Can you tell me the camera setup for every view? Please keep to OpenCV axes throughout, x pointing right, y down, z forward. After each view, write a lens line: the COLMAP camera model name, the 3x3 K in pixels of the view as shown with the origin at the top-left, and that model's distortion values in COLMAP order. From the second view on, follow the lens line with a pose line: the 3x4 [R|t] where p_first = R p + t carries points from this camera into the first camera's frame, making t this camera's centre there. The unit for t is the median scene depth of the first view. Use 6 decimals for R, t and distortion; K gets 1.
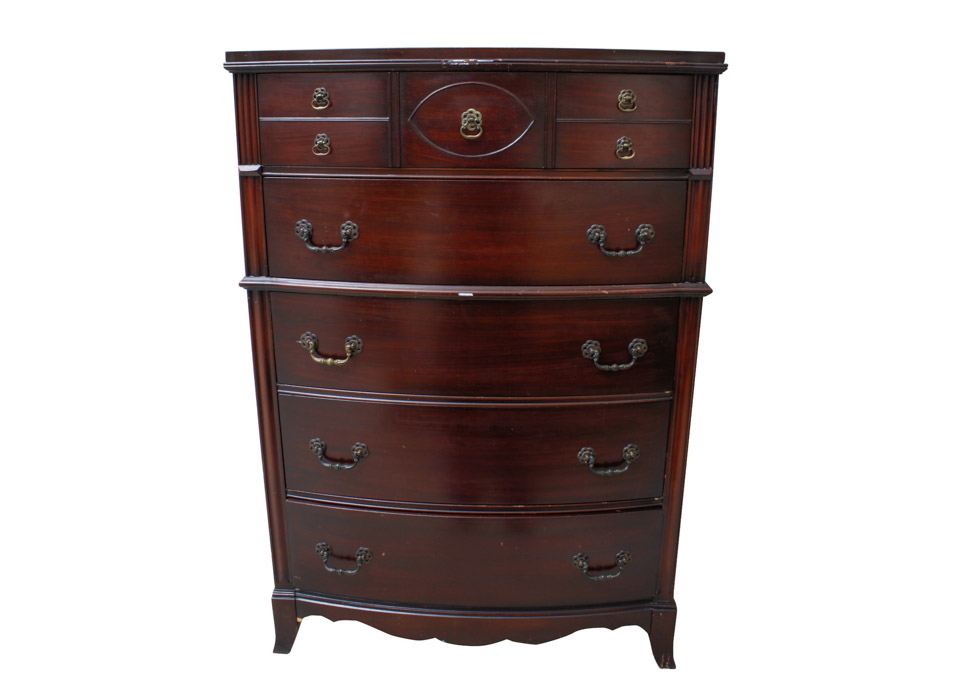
lens RADIAL K [[1053.6, 0, 487.8], [0, 1053.6, 346.4], [0, 0, 1]] dist [-0.115072, 0.000000]
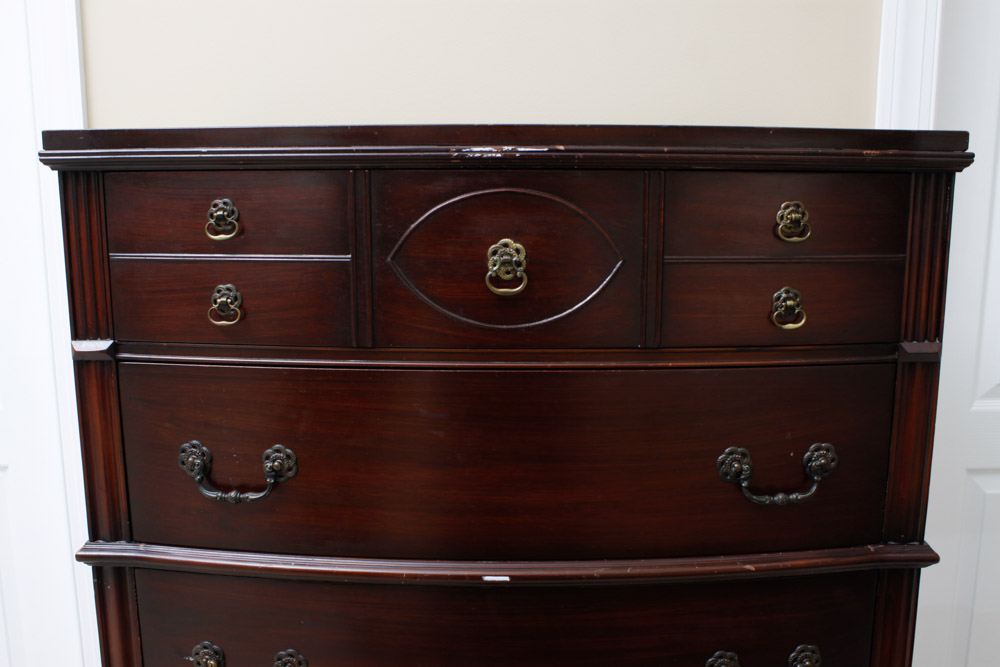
lens RADIAL K [[997.2, 0, 498.4], [0, 997.2, 338.5], [0, 0, 1]] dist [-0.043572, 0.000000]
pose [[0.999231, -0.008765, 0.038215, -0.038464], [0.011533, 0.997279, -0.072817, -0.135811], [-0.037473, 0.073202, 0.996613, 0.485203]]
